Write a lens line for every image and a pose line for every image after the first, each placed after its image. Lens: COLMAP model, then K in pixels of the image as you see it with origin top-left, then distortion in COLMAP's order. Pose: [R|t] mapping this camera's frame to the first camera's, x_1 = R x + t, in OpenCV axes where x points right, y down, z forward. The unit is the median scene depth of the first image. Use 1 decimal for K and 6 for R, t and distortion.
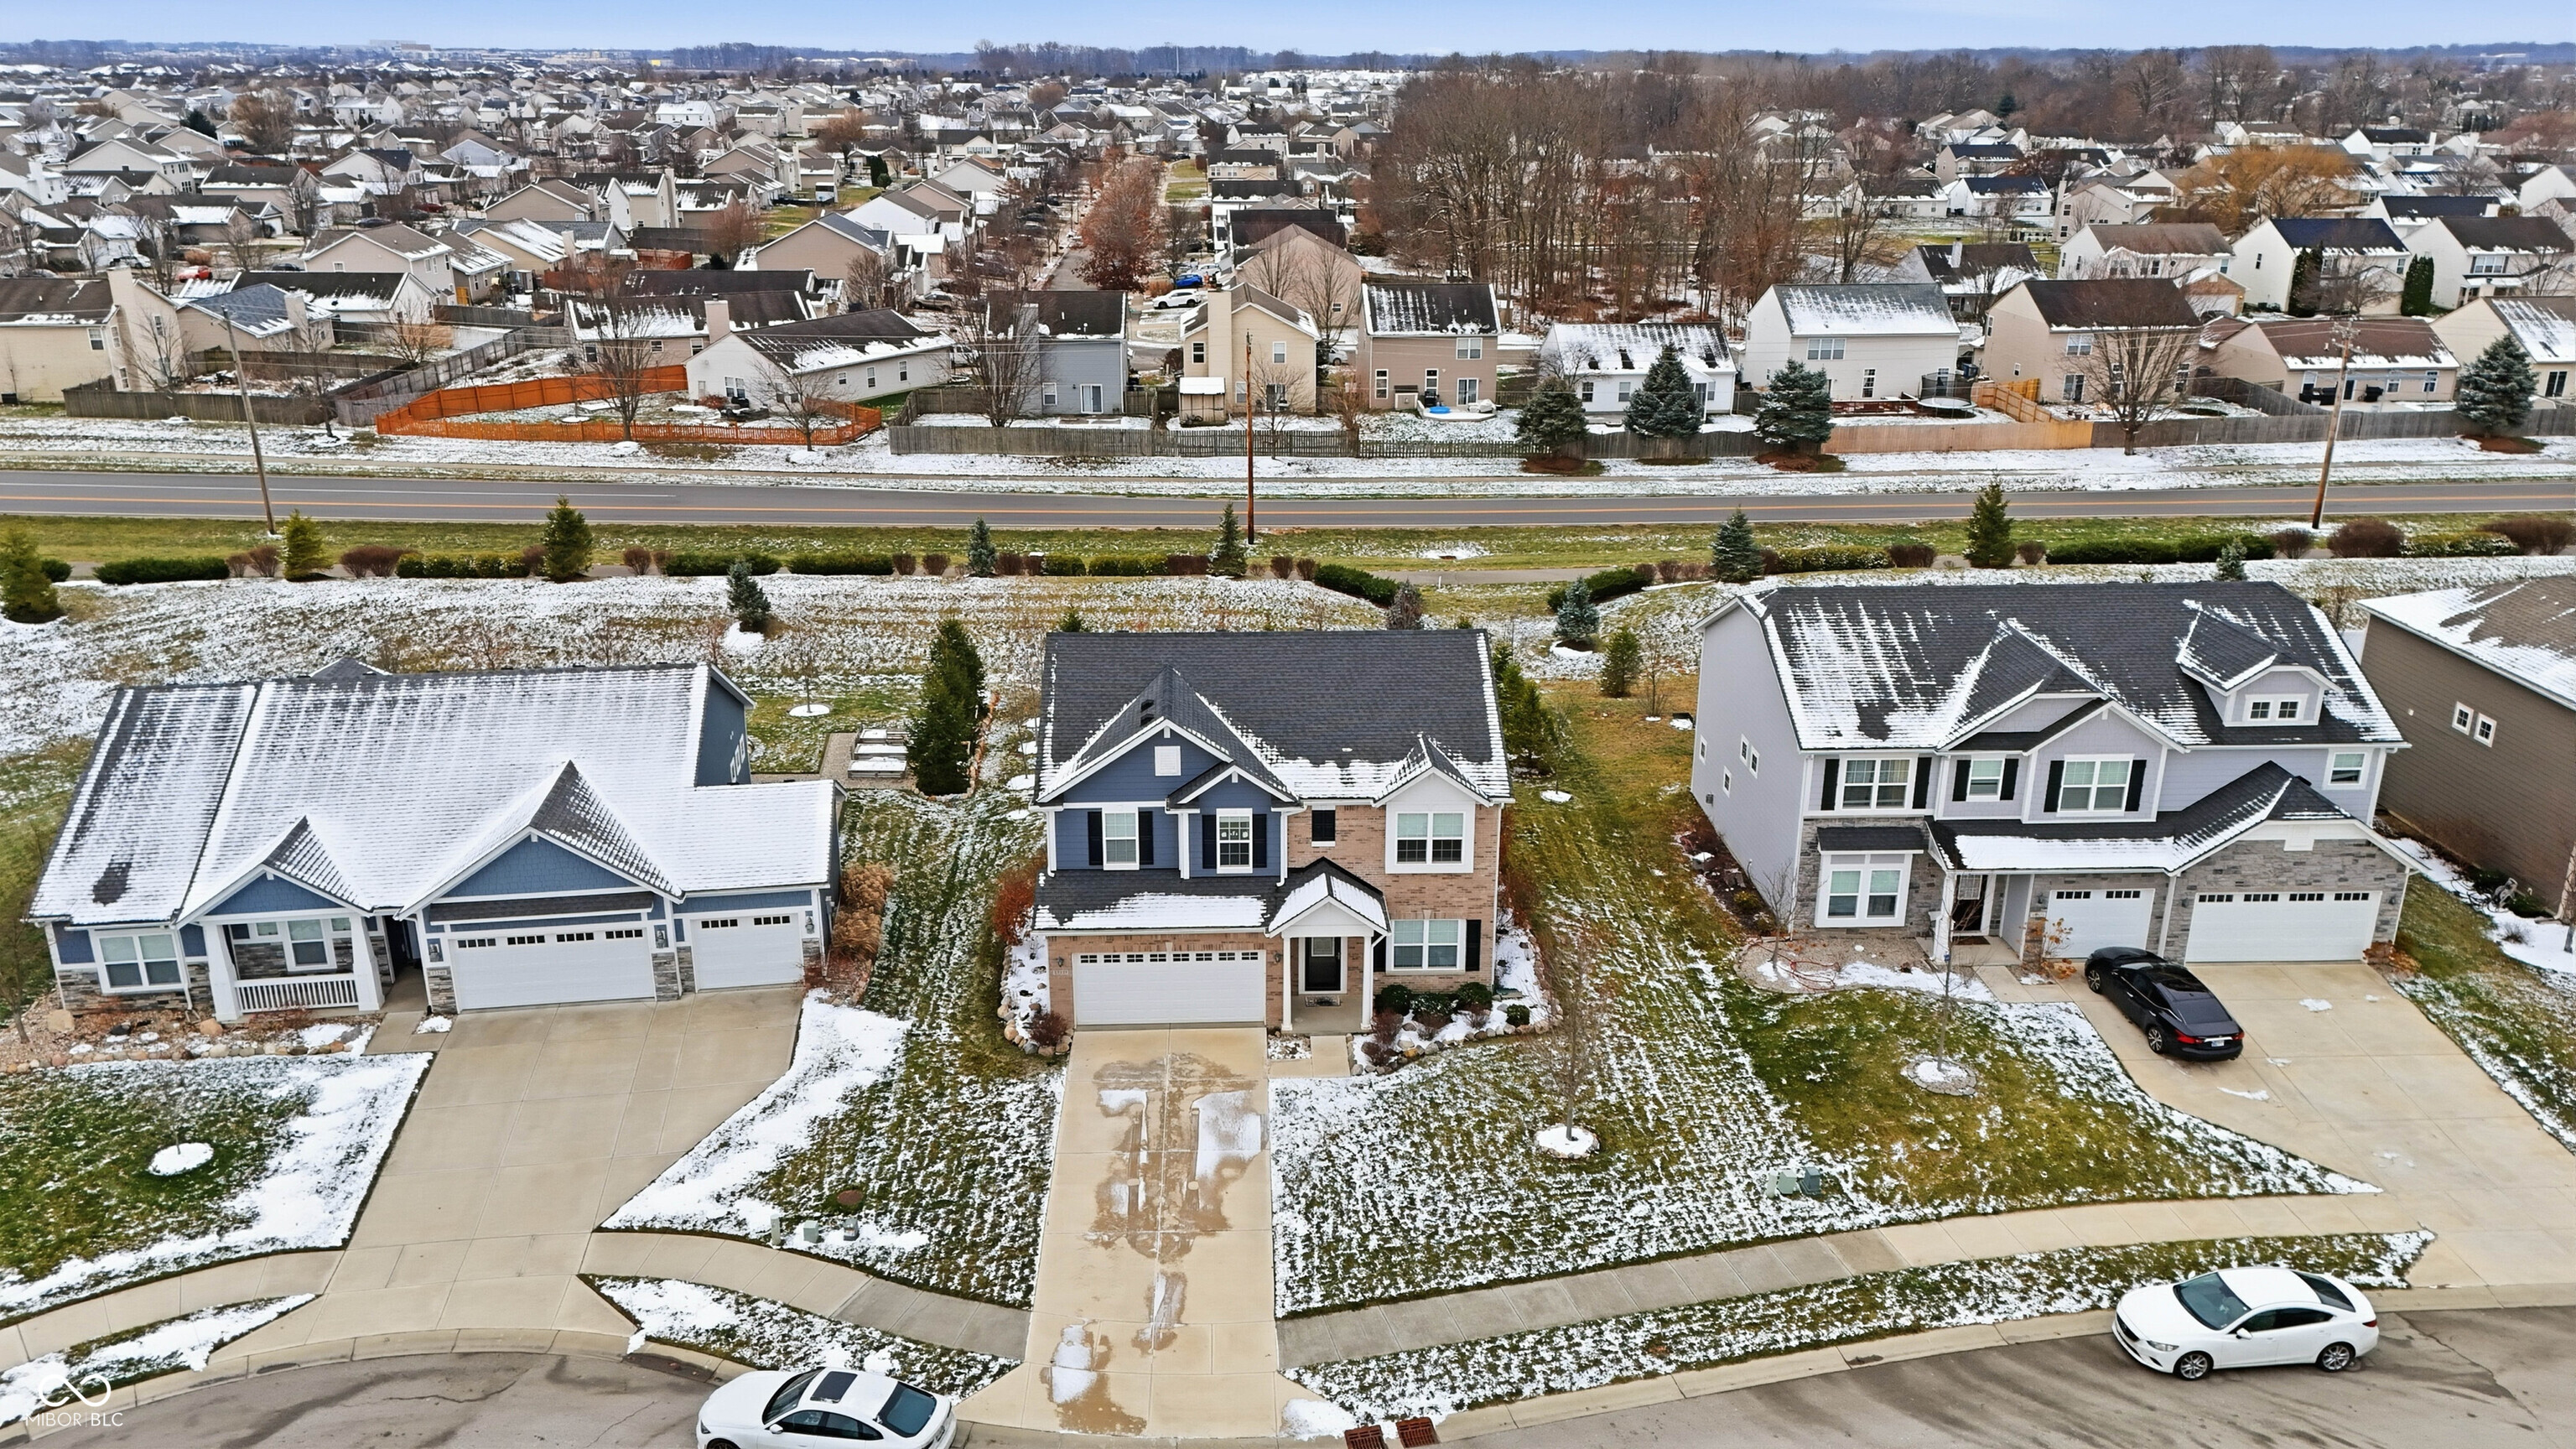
lens RADIAL K [[1878.5, 0, 1284.0], [0, 1878.5, 700.1], [0, 0, 1]] dist [0.094297, -0.097425]
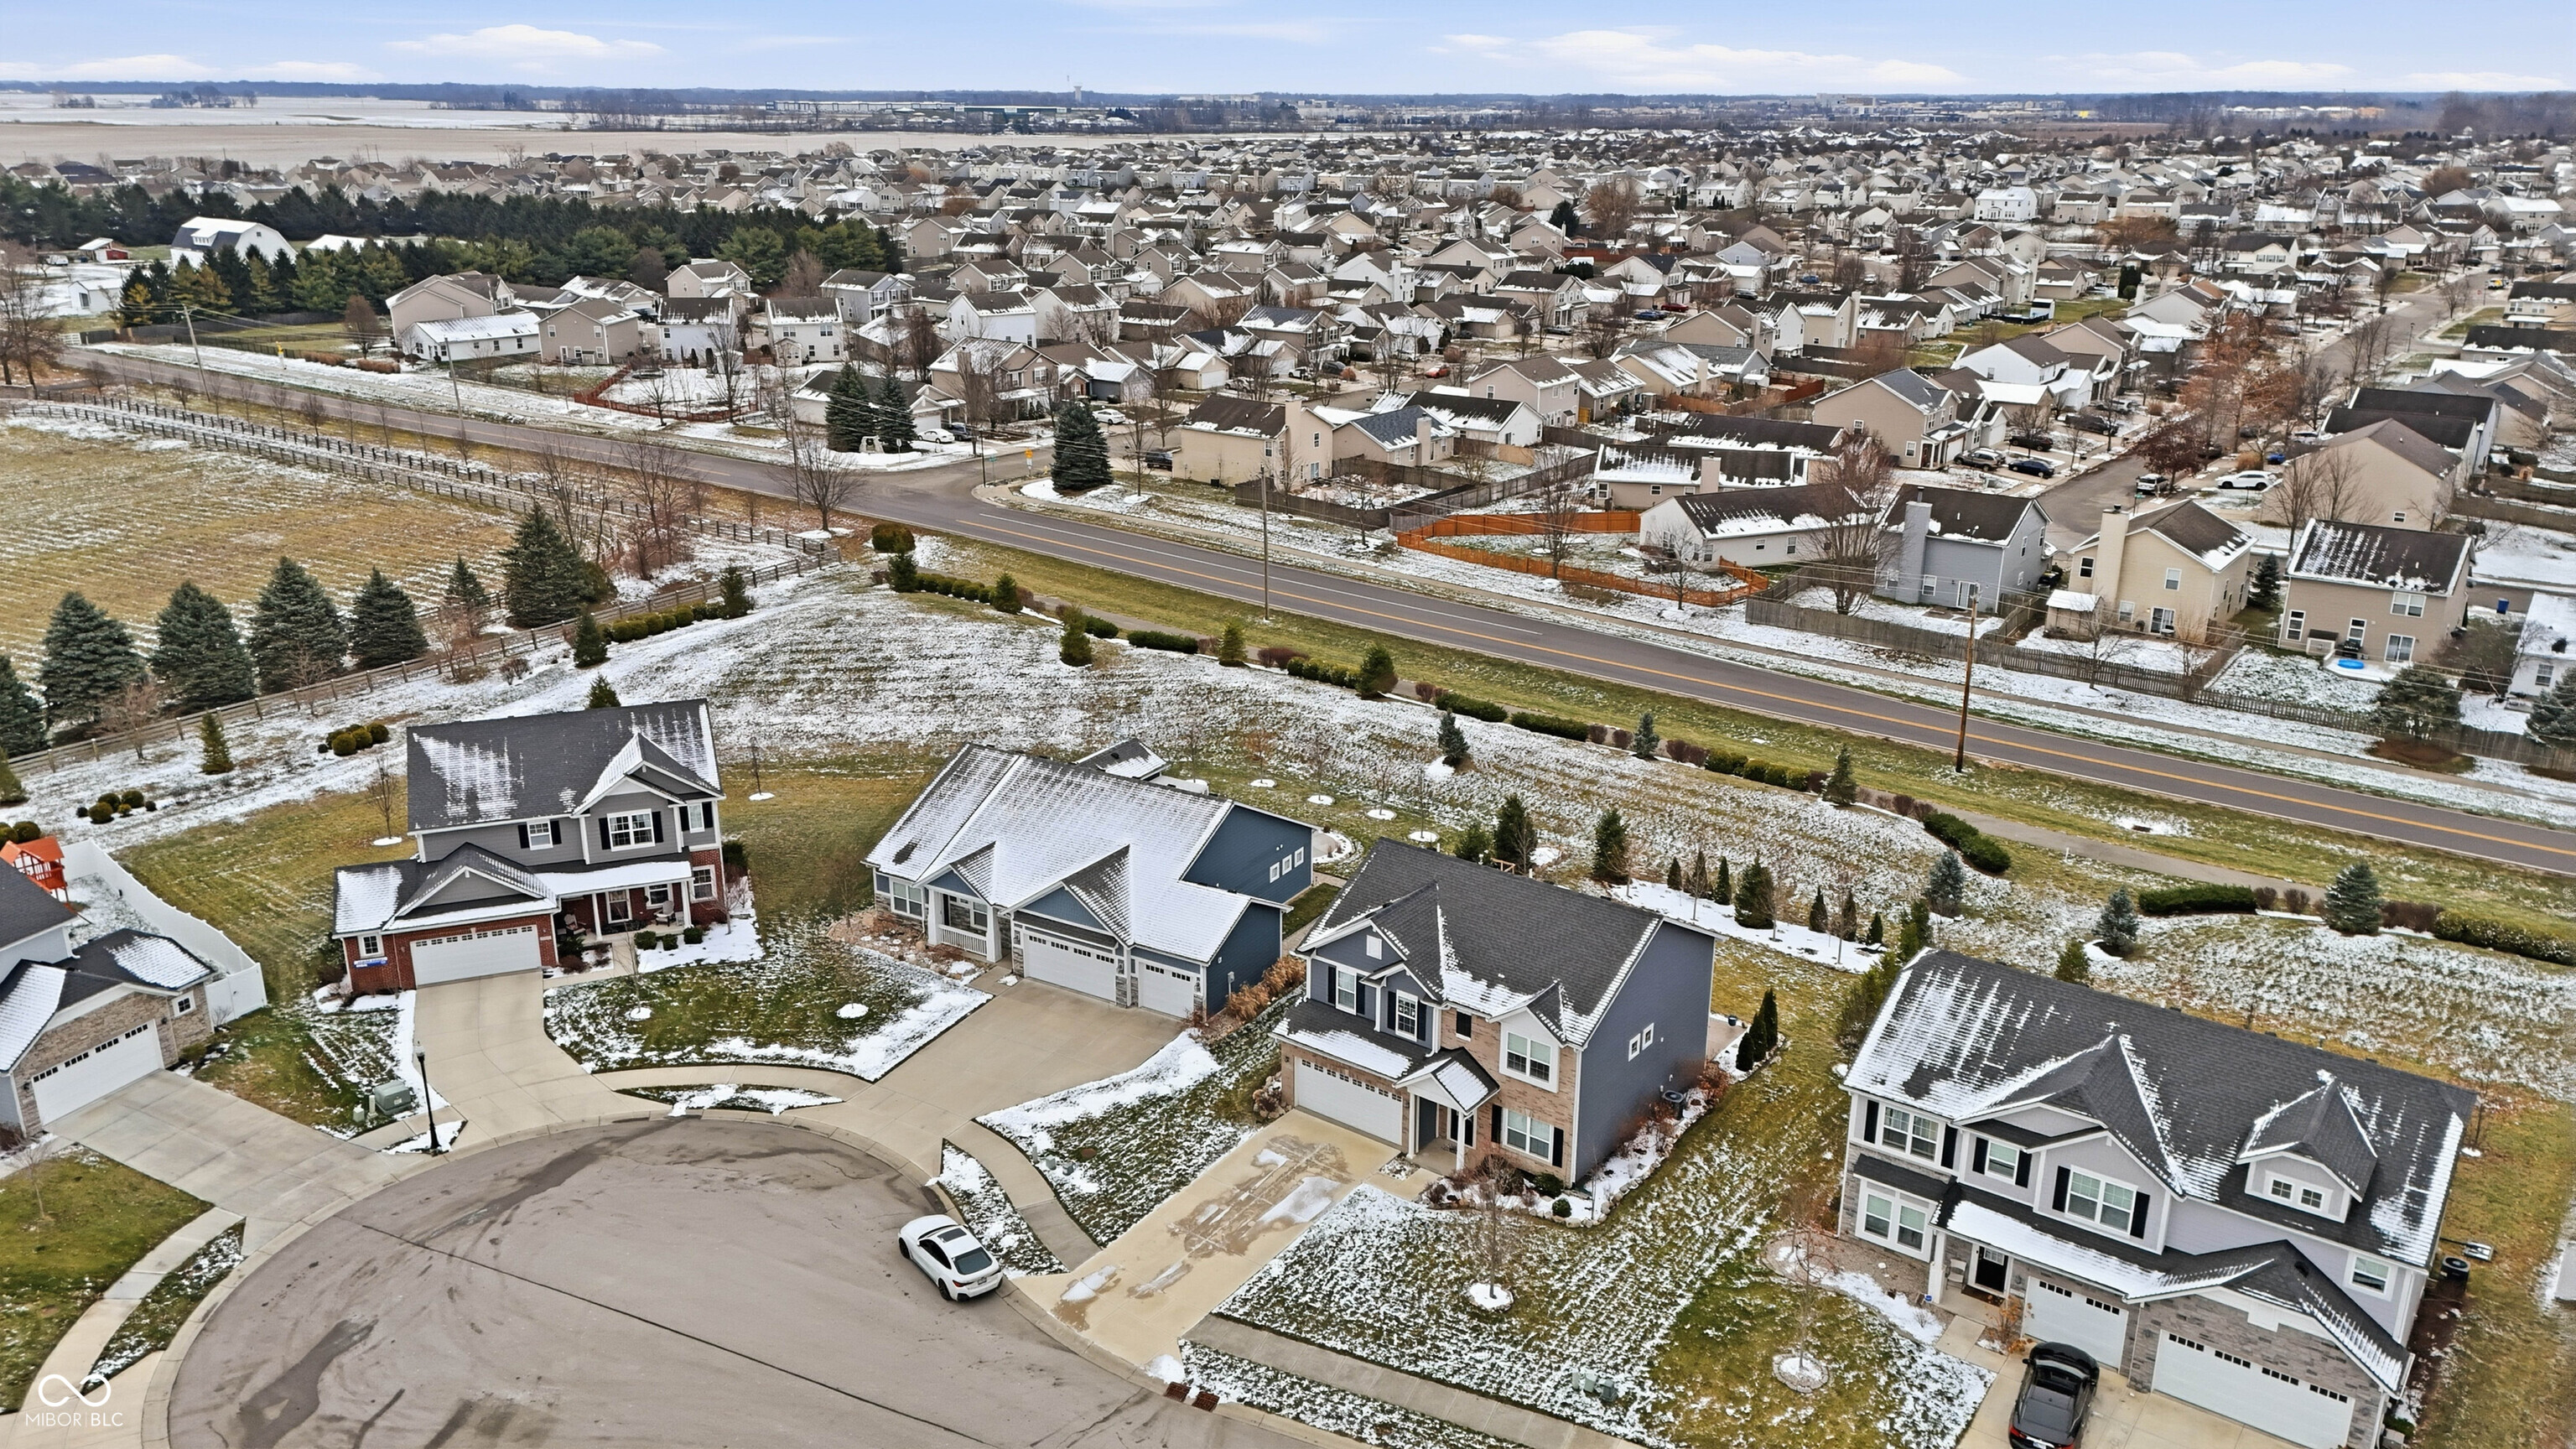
lens RADIAL K [[1878.5, 0, 1287.9], [0, 1878.5, 702.3], [0, 0, 1]] dist [0.094297, -0.097425]
pose [[0.771224, 0.195160, -0.605909, 0.715715], [-0.207137, 0.976980, 0.051029, -0.208904], [0.601920, 0.086152, 0.793895, -0.203573]]
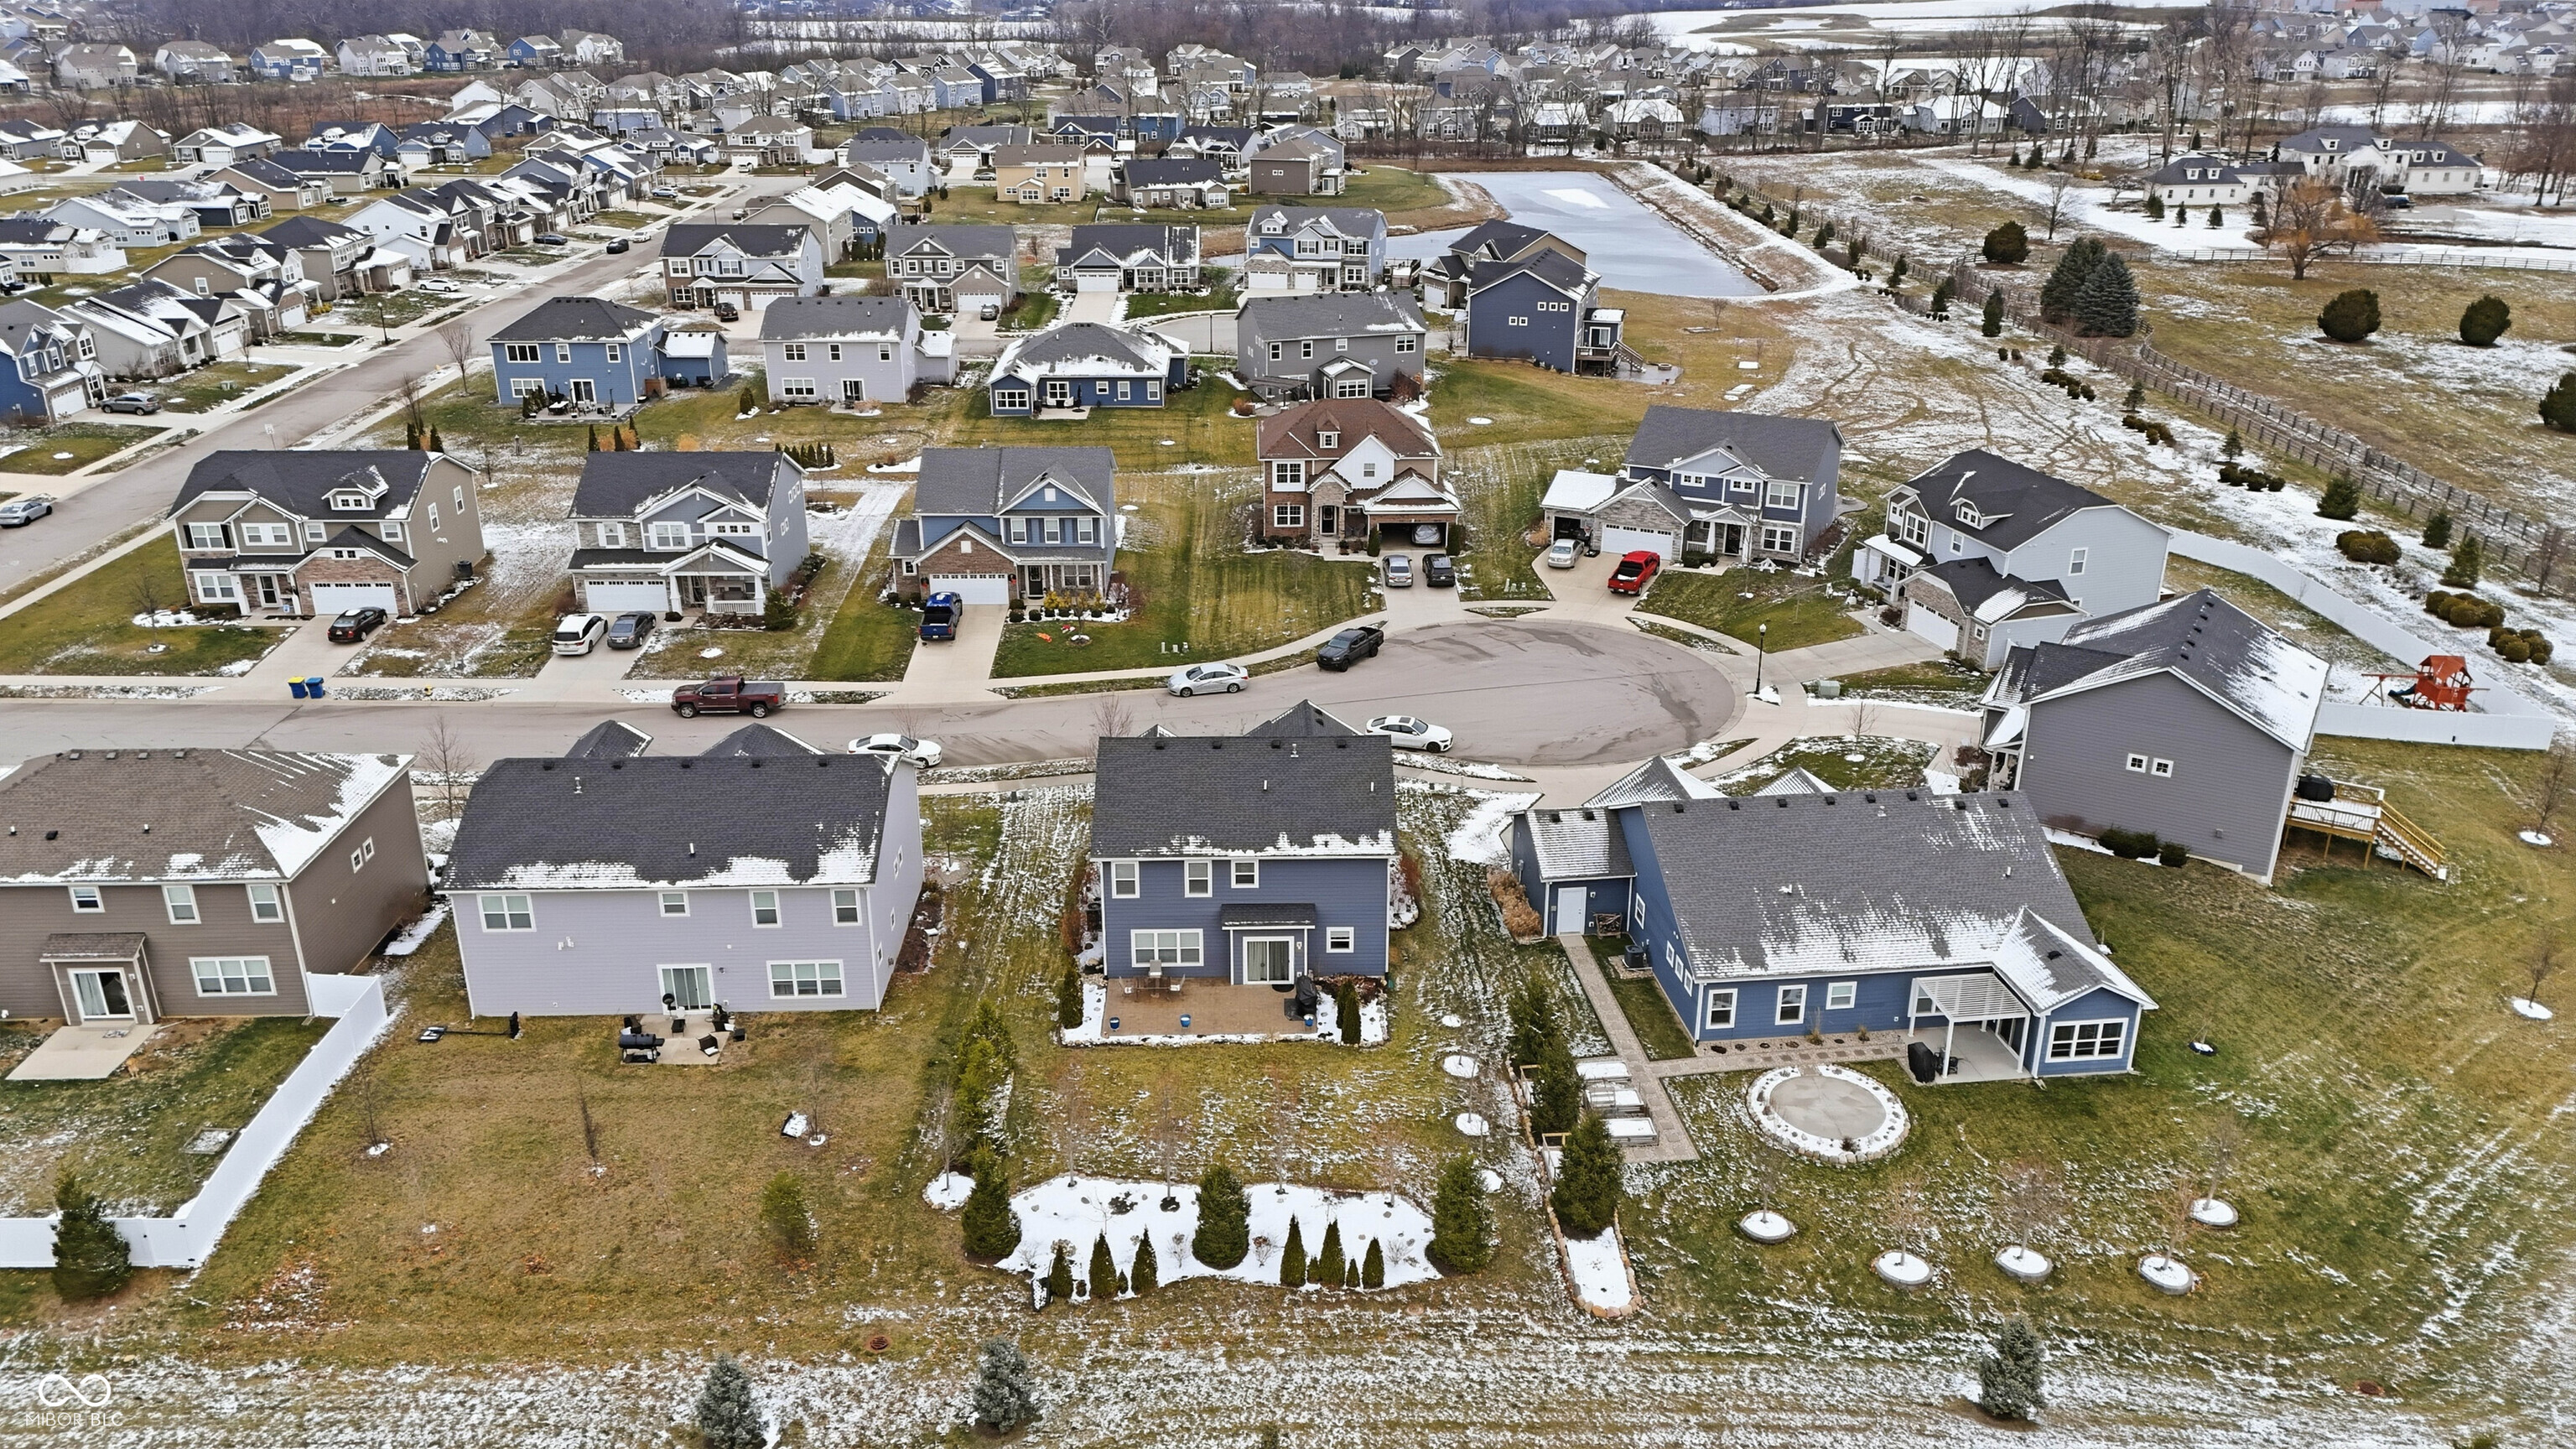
lens RADIAL K [[1878.5, 0, 1279.5], [0, 1878.5, 709.7], [0, 0, 1]] dist [0.094297, -0.097425]
pose [[-0.999693, -0.008862, 0.023154, -0.076350], [0.008305, 0.760271, 0.649553, -1.110463], [-0.023360, 0.649546, -0.759964, 2.294883]]
